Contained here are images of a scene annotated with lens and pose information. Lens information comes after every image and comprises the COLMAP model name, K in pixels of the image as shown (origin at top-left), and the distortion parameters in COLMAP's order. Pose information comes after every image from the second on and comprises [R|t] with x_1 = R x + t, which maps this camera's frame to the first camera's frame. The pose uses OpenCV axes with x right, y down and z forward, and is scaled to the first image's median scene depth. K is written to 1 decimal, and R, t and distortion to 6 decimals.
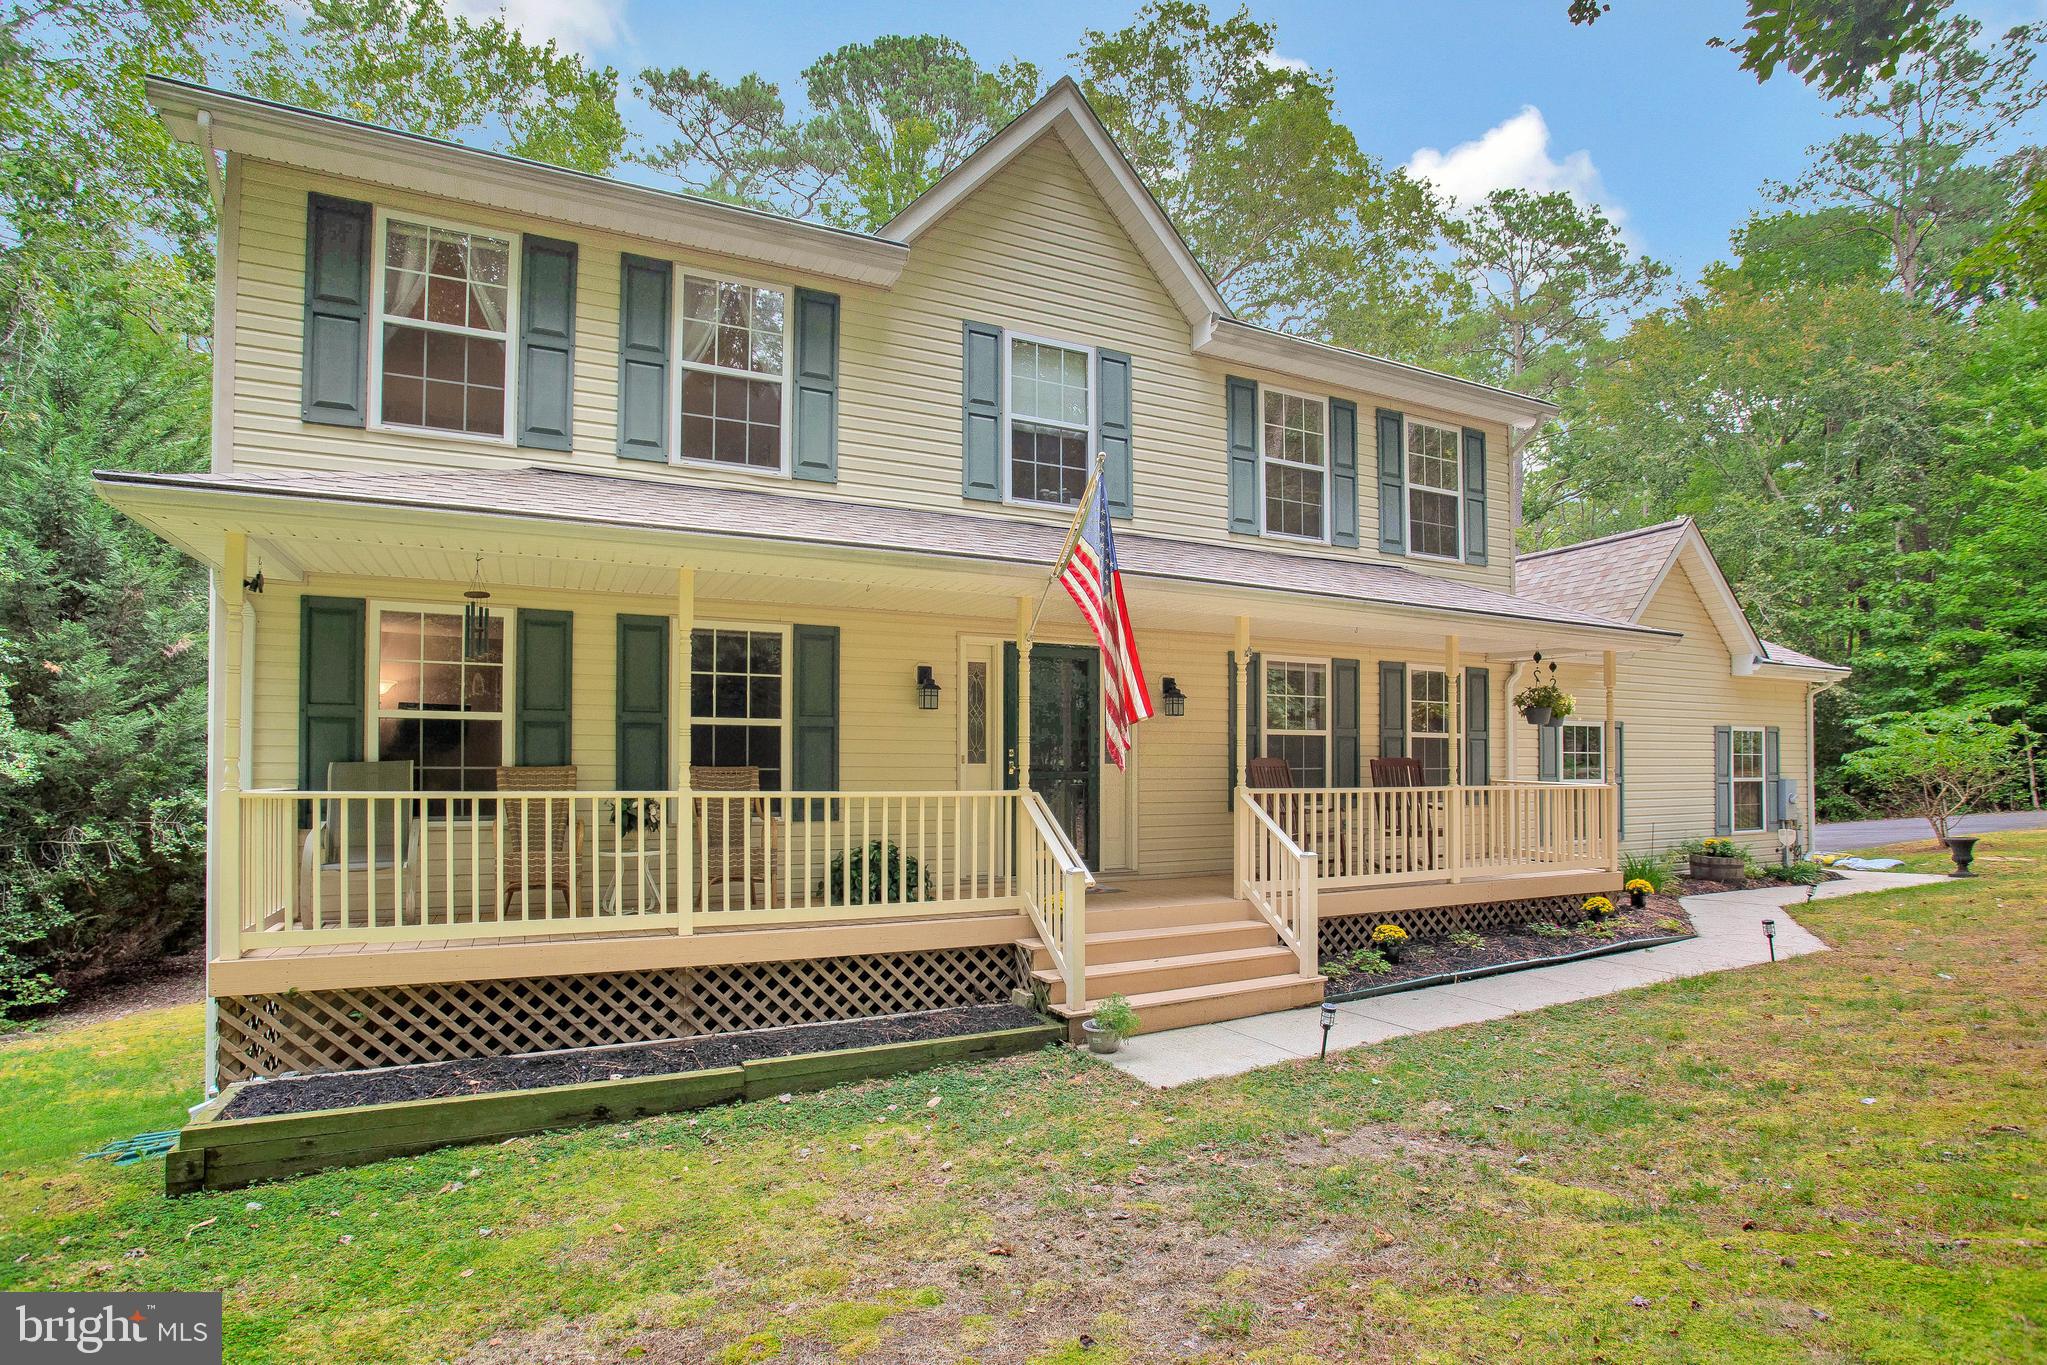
lens RADIAL K [[1015.4, 0, 1023.8], [0, 1015.4, 742.0], [0, 0, 1]] dist [-0.029457, 0.001266]
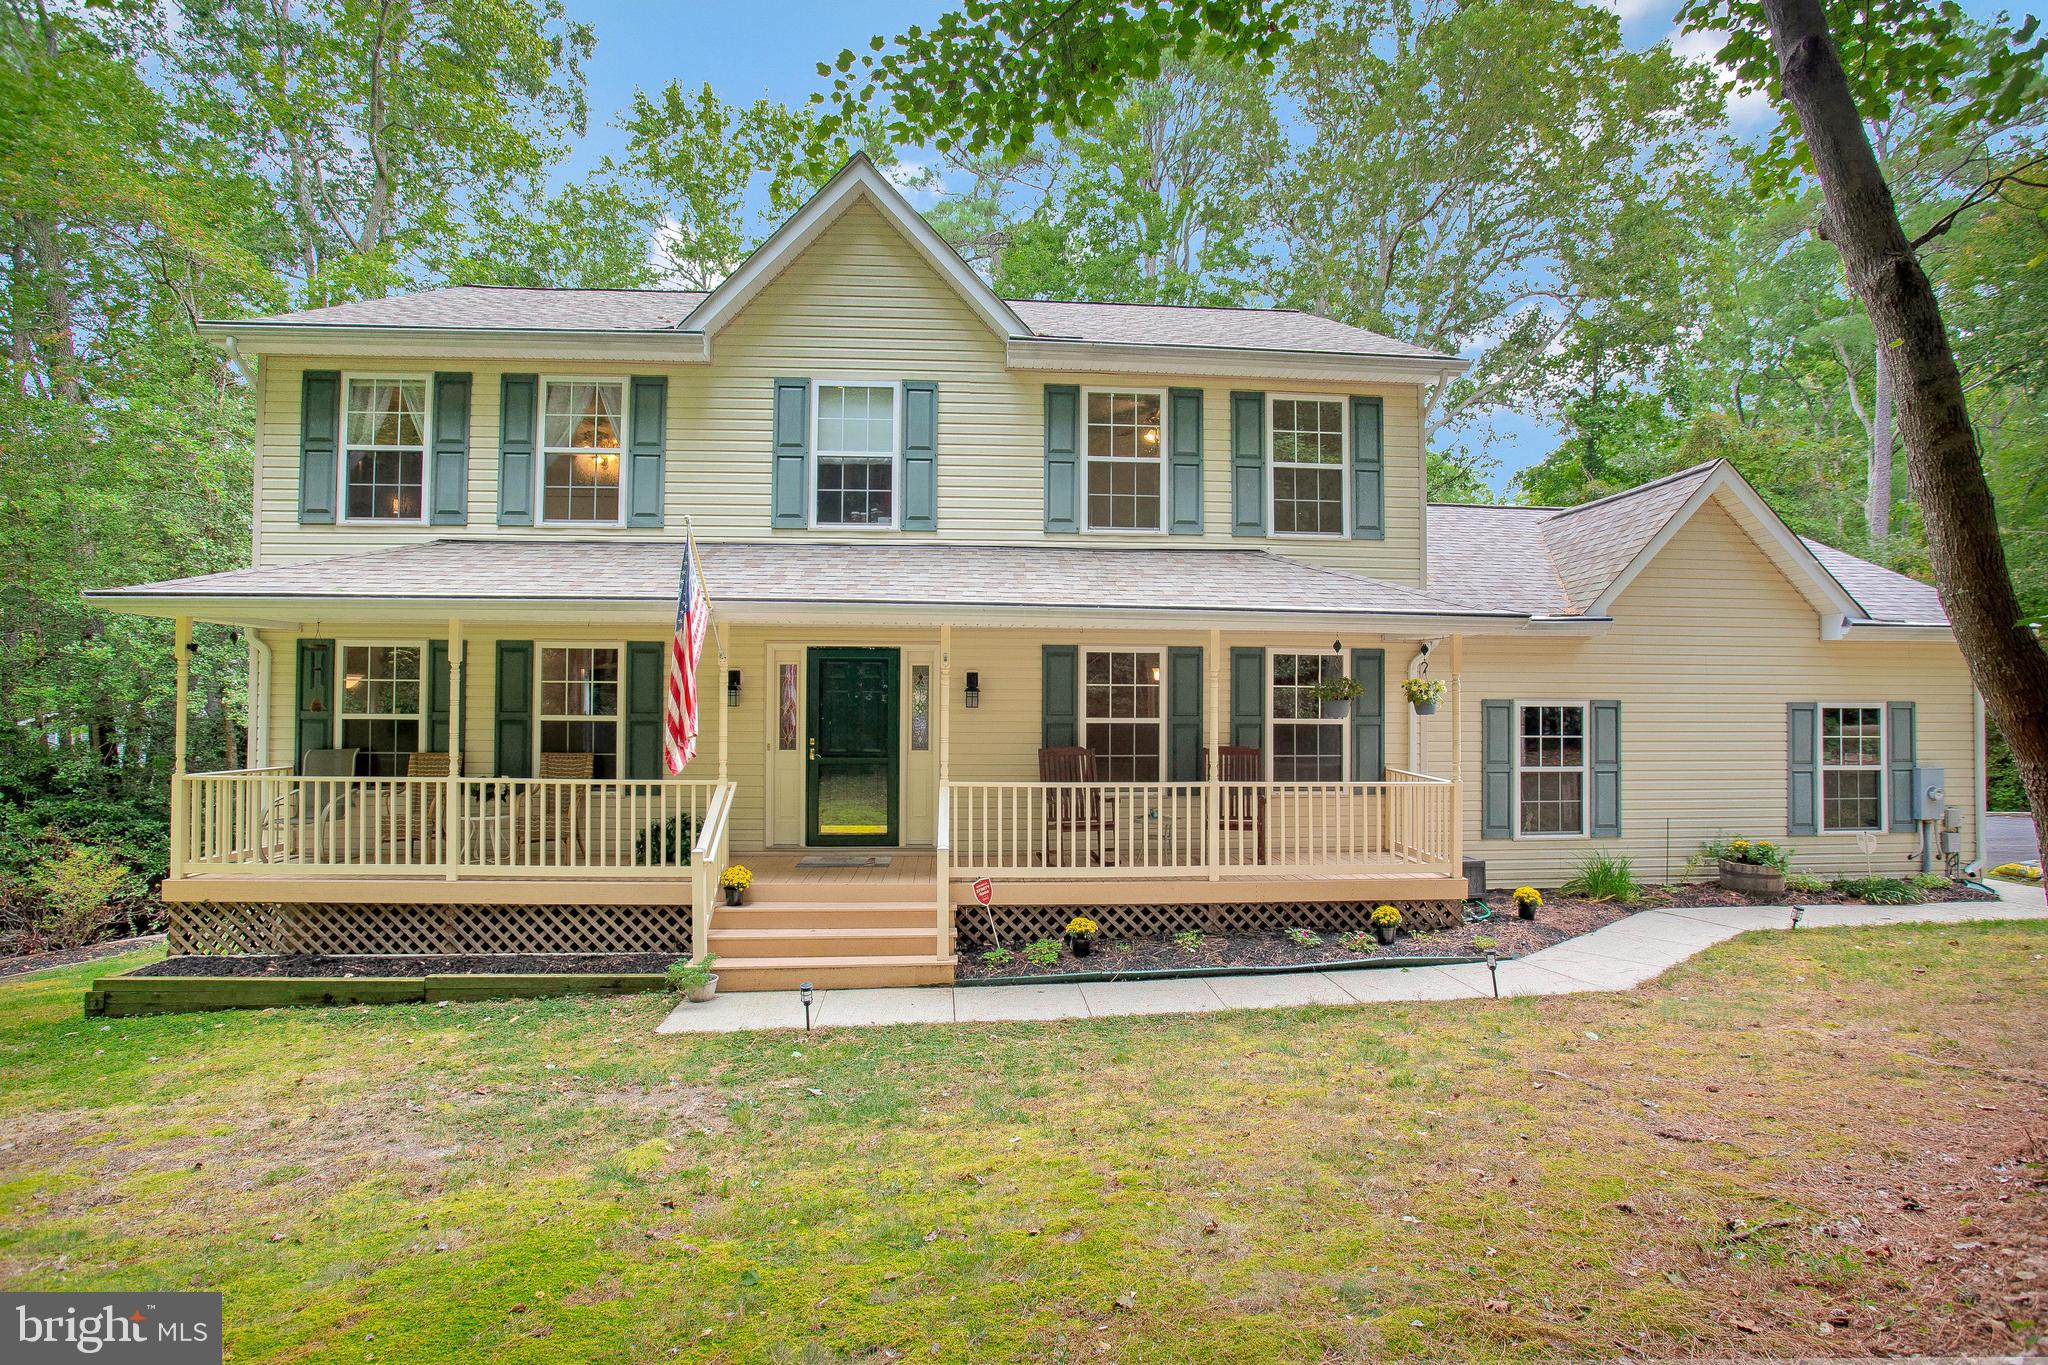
lens RADIAL K [[996.7, 0, 1024.0], [0, 996.7, 682.5], [0, 0, 1]] dist [-0.036798, 0.014209]
pose [[0.926298, -0.007537, -0.376716, 0.727001], [0.005939, 0.999968, -0.005405, -0.056159], [0.376744, 0.002770, 0.926313, 0.031228]]
